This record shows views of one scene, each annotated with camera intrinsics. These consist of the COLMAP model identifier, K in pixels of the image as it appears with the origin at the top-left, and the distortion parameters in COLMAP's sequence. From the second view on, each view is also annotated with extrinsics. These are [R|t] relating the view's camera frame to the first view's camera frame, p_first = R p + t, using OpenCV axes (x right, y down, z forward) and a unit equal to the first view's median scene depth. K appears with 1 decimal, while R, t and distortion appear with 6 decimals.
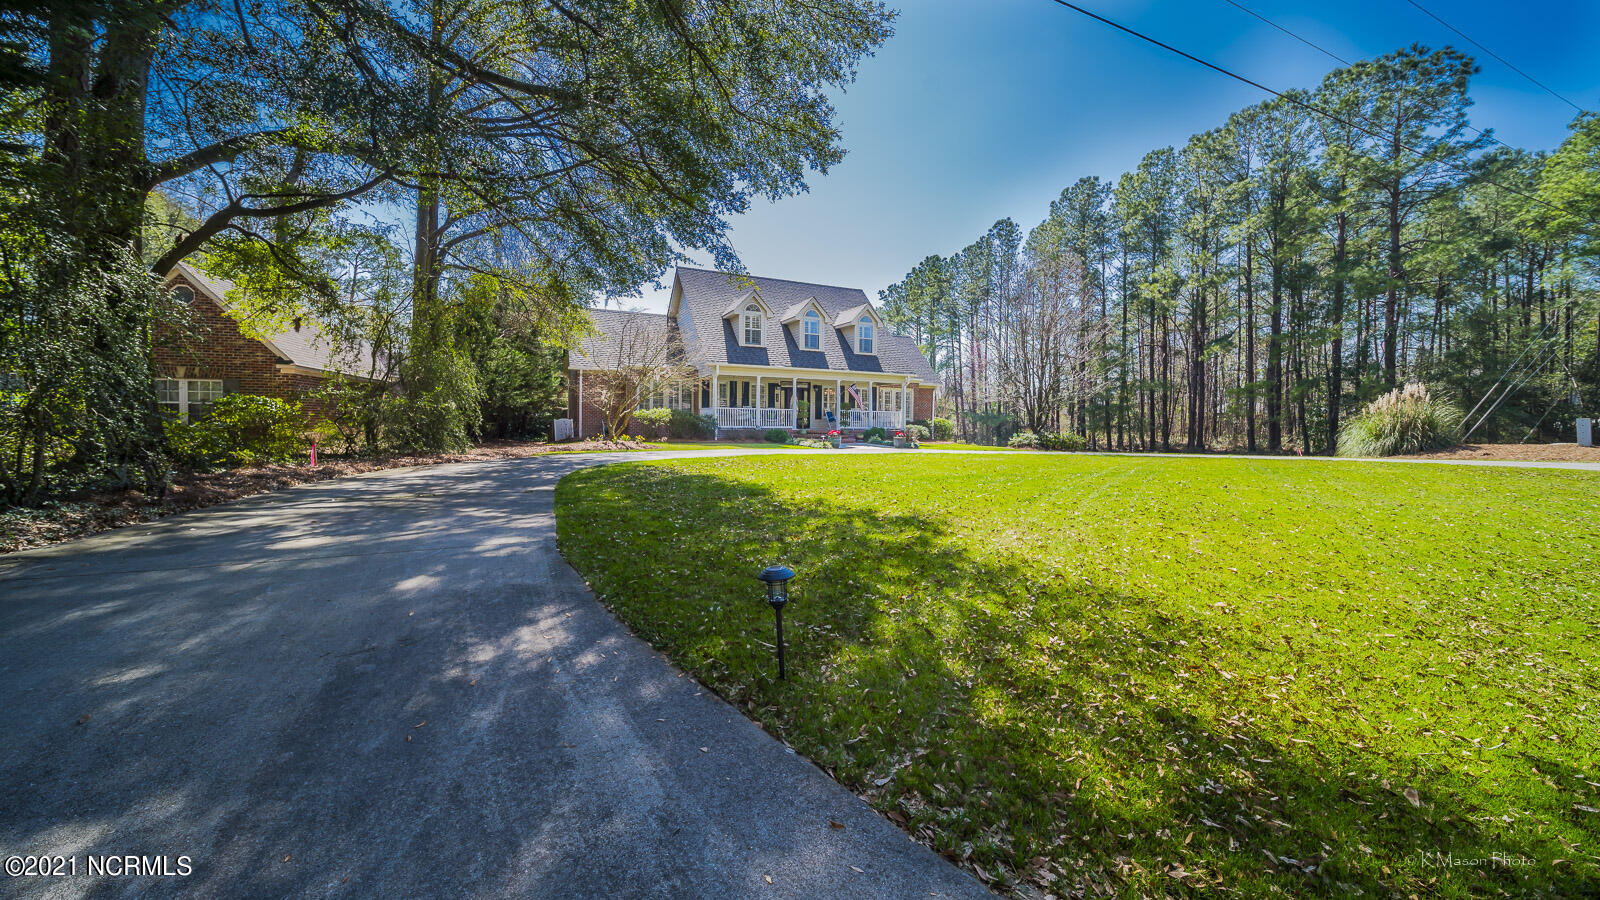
lens RADIAL K [[571.4, 0, 793.3], [0, 571.4, 432.7], [0, 0, 1]] dist [-0.000858, -0.000031]
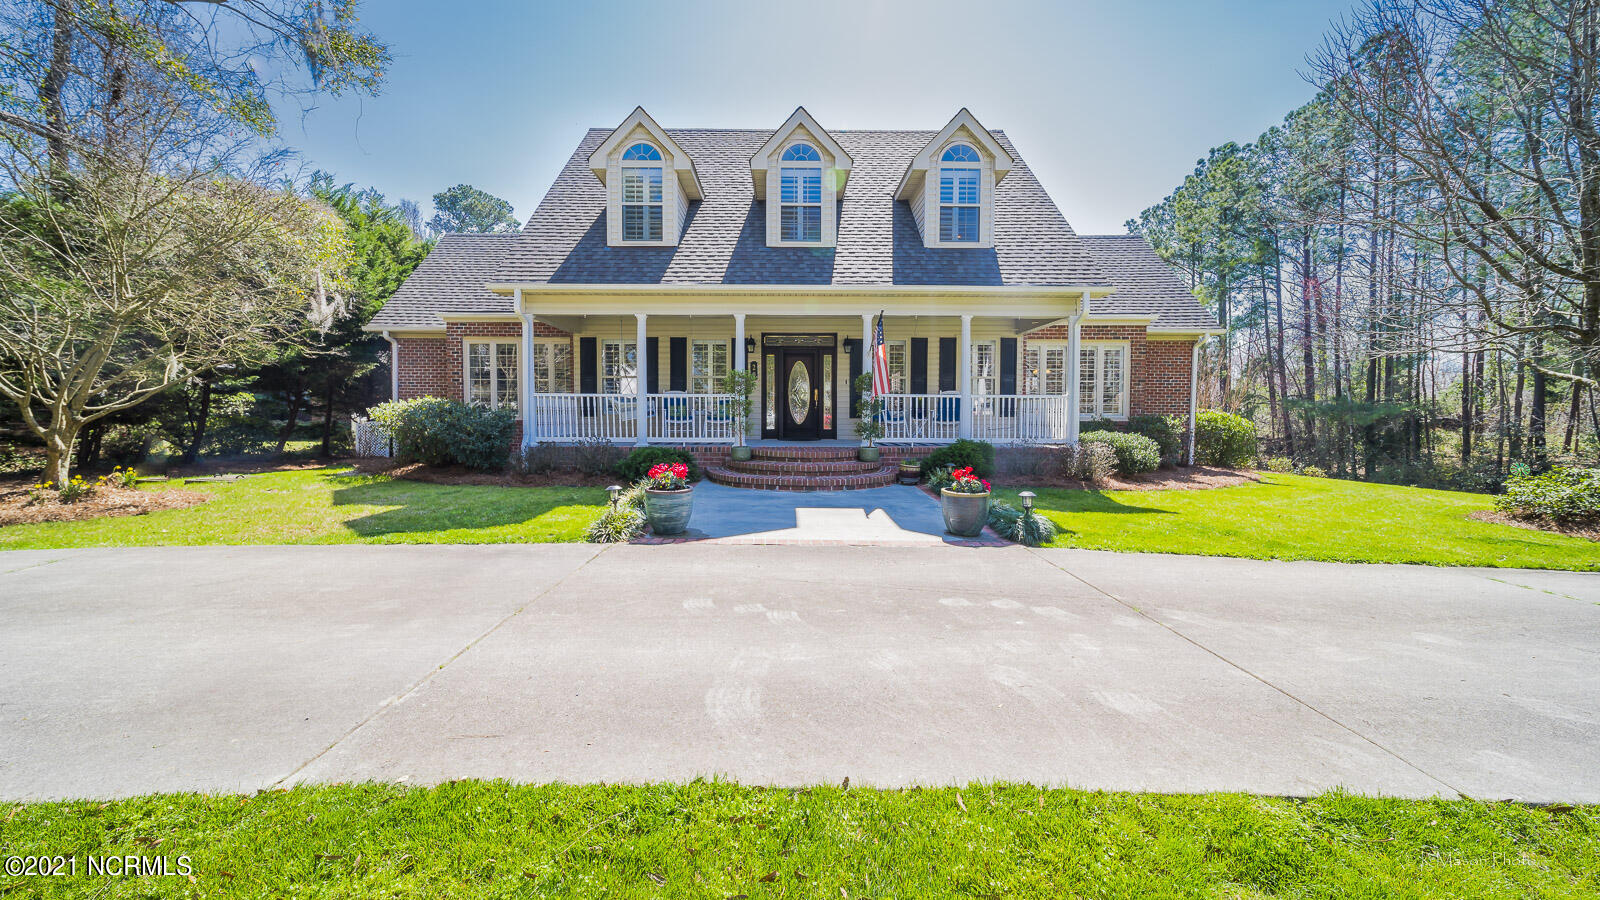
lens RADIAL K [[571.4, 0, 793.3], [0, 571.4, 432.7], [0, 0, 1]] dist [-0.000858, -0.000031]
pose [[0.911859, 0.002161, -0.410499, 0.195117], [0.000279, 0.999983, 0.005884, -0.016509], [0.410505, -0.005480, 0.911842, 0.650410]]
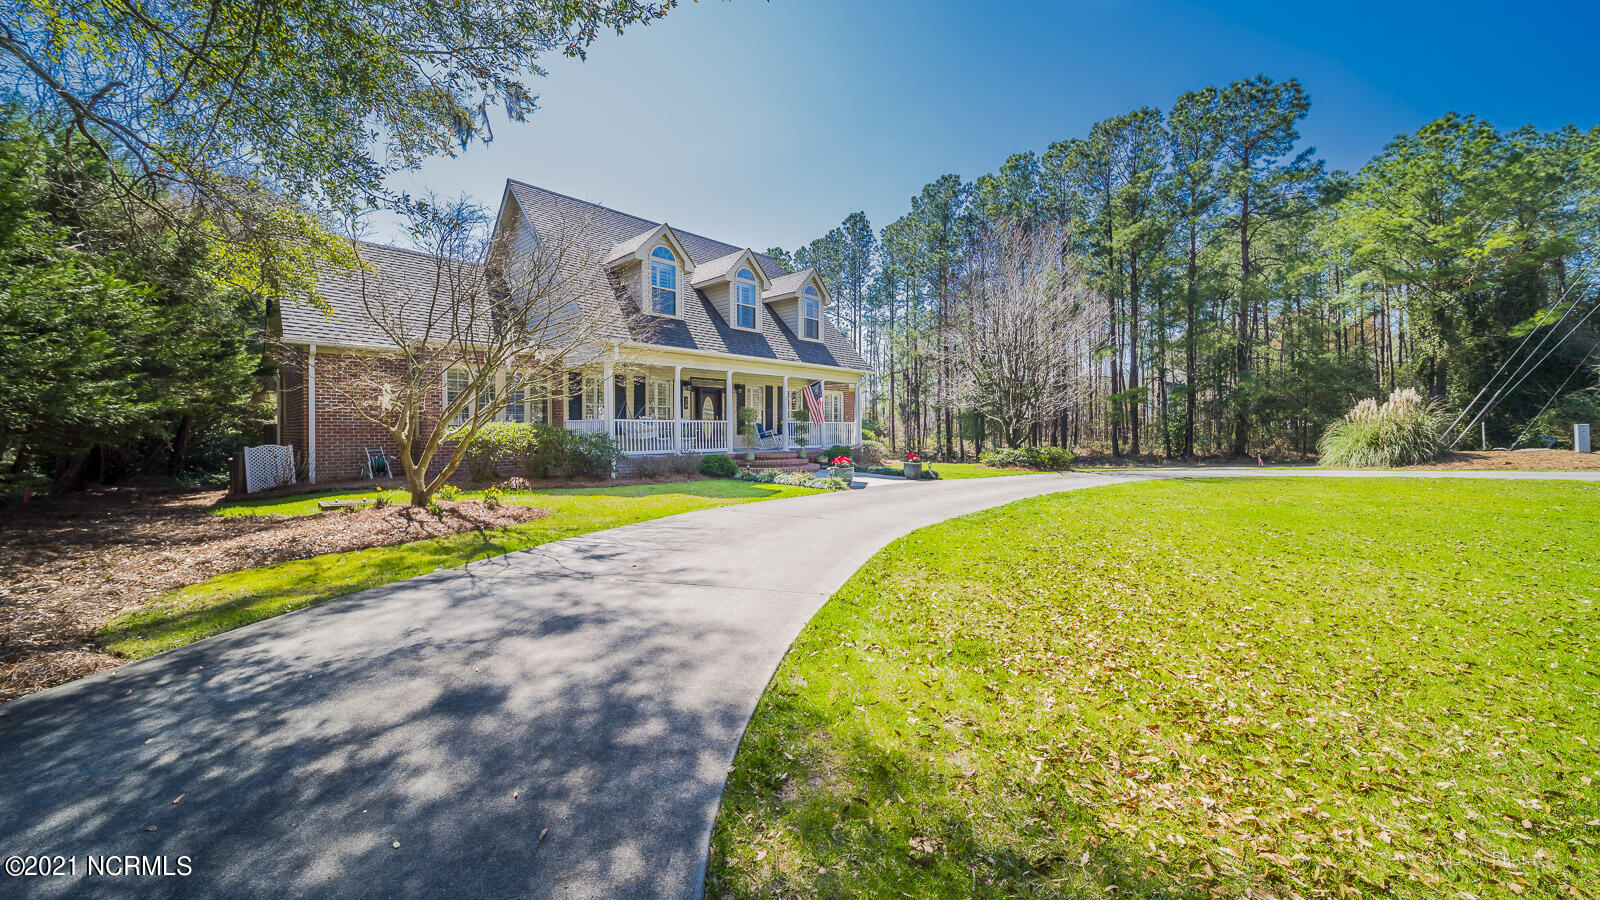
lens RADIAL K [[571.4, 0, 793.3], [0, 571.4, 432.7], [0, 0, 1]] dist [-0.000858, -0.000031]
pose [[0.933253, -0.017615, 0.358787, -0.157513], [0.021962, 0.999726, -0.008044, -0.020975], [-0.358547, 0.015387, 0.933385, 0.381746]]
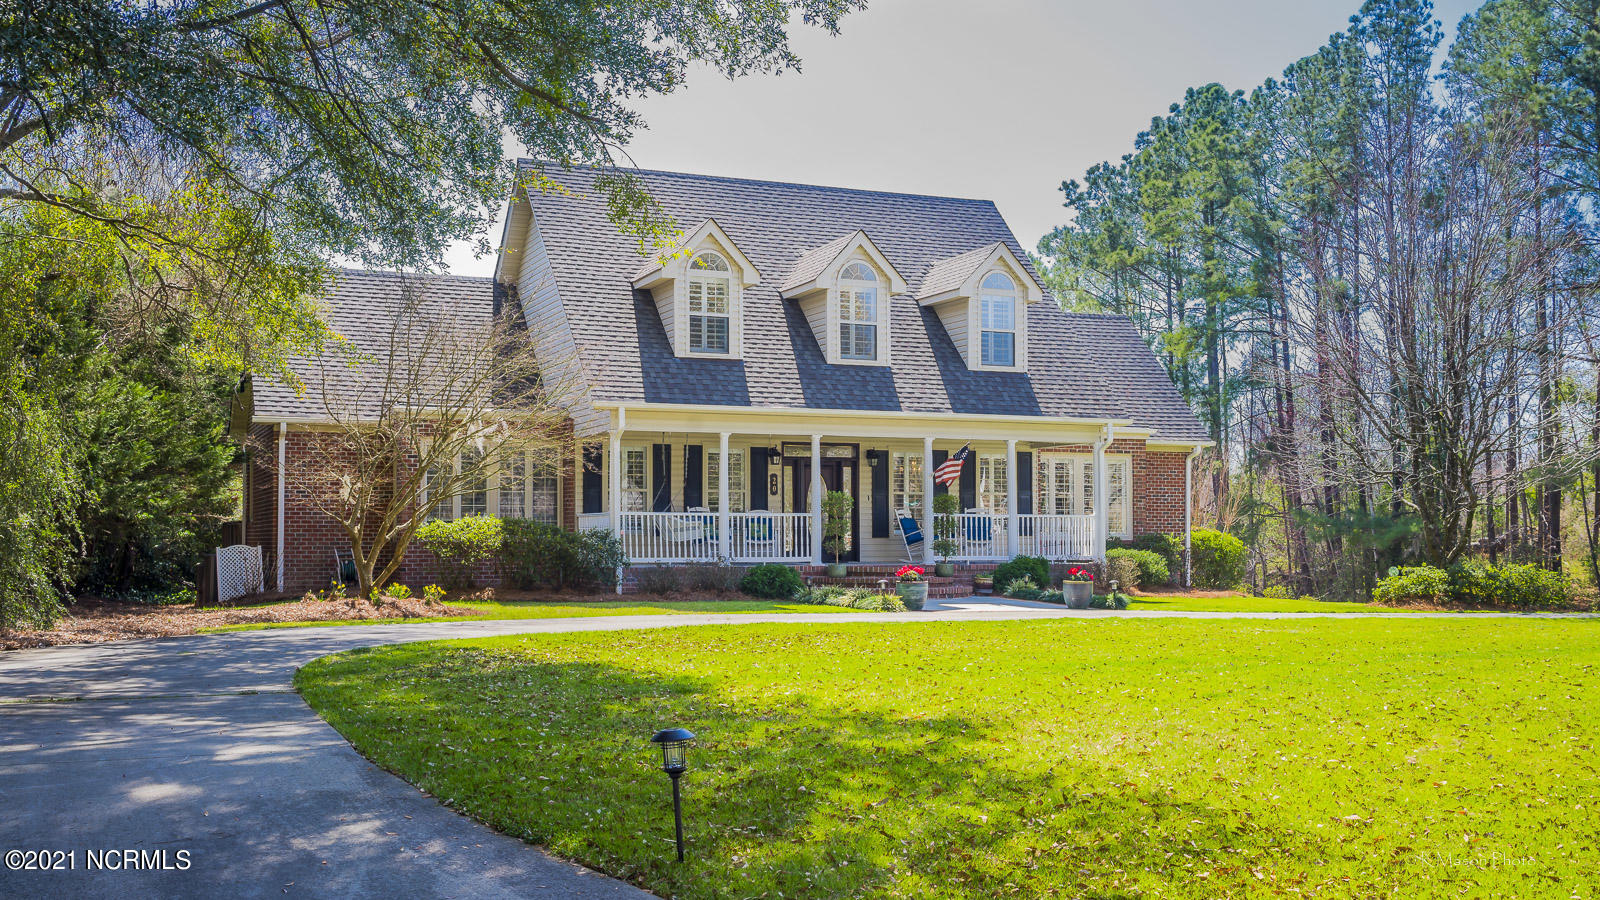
lens RADIAL K [[1647.9, 0, 794.0], [0, 1647.9, 492.2], [0, 0, 1]] dist [0.003419, 0.003156]
pose [[0.999411, -0.014729, -0.030998, 0.021900], [0.013176, 0.998676, -0.049722, 0.000870], [0.031689, 0.049284, 0.998282, -0.137688]]
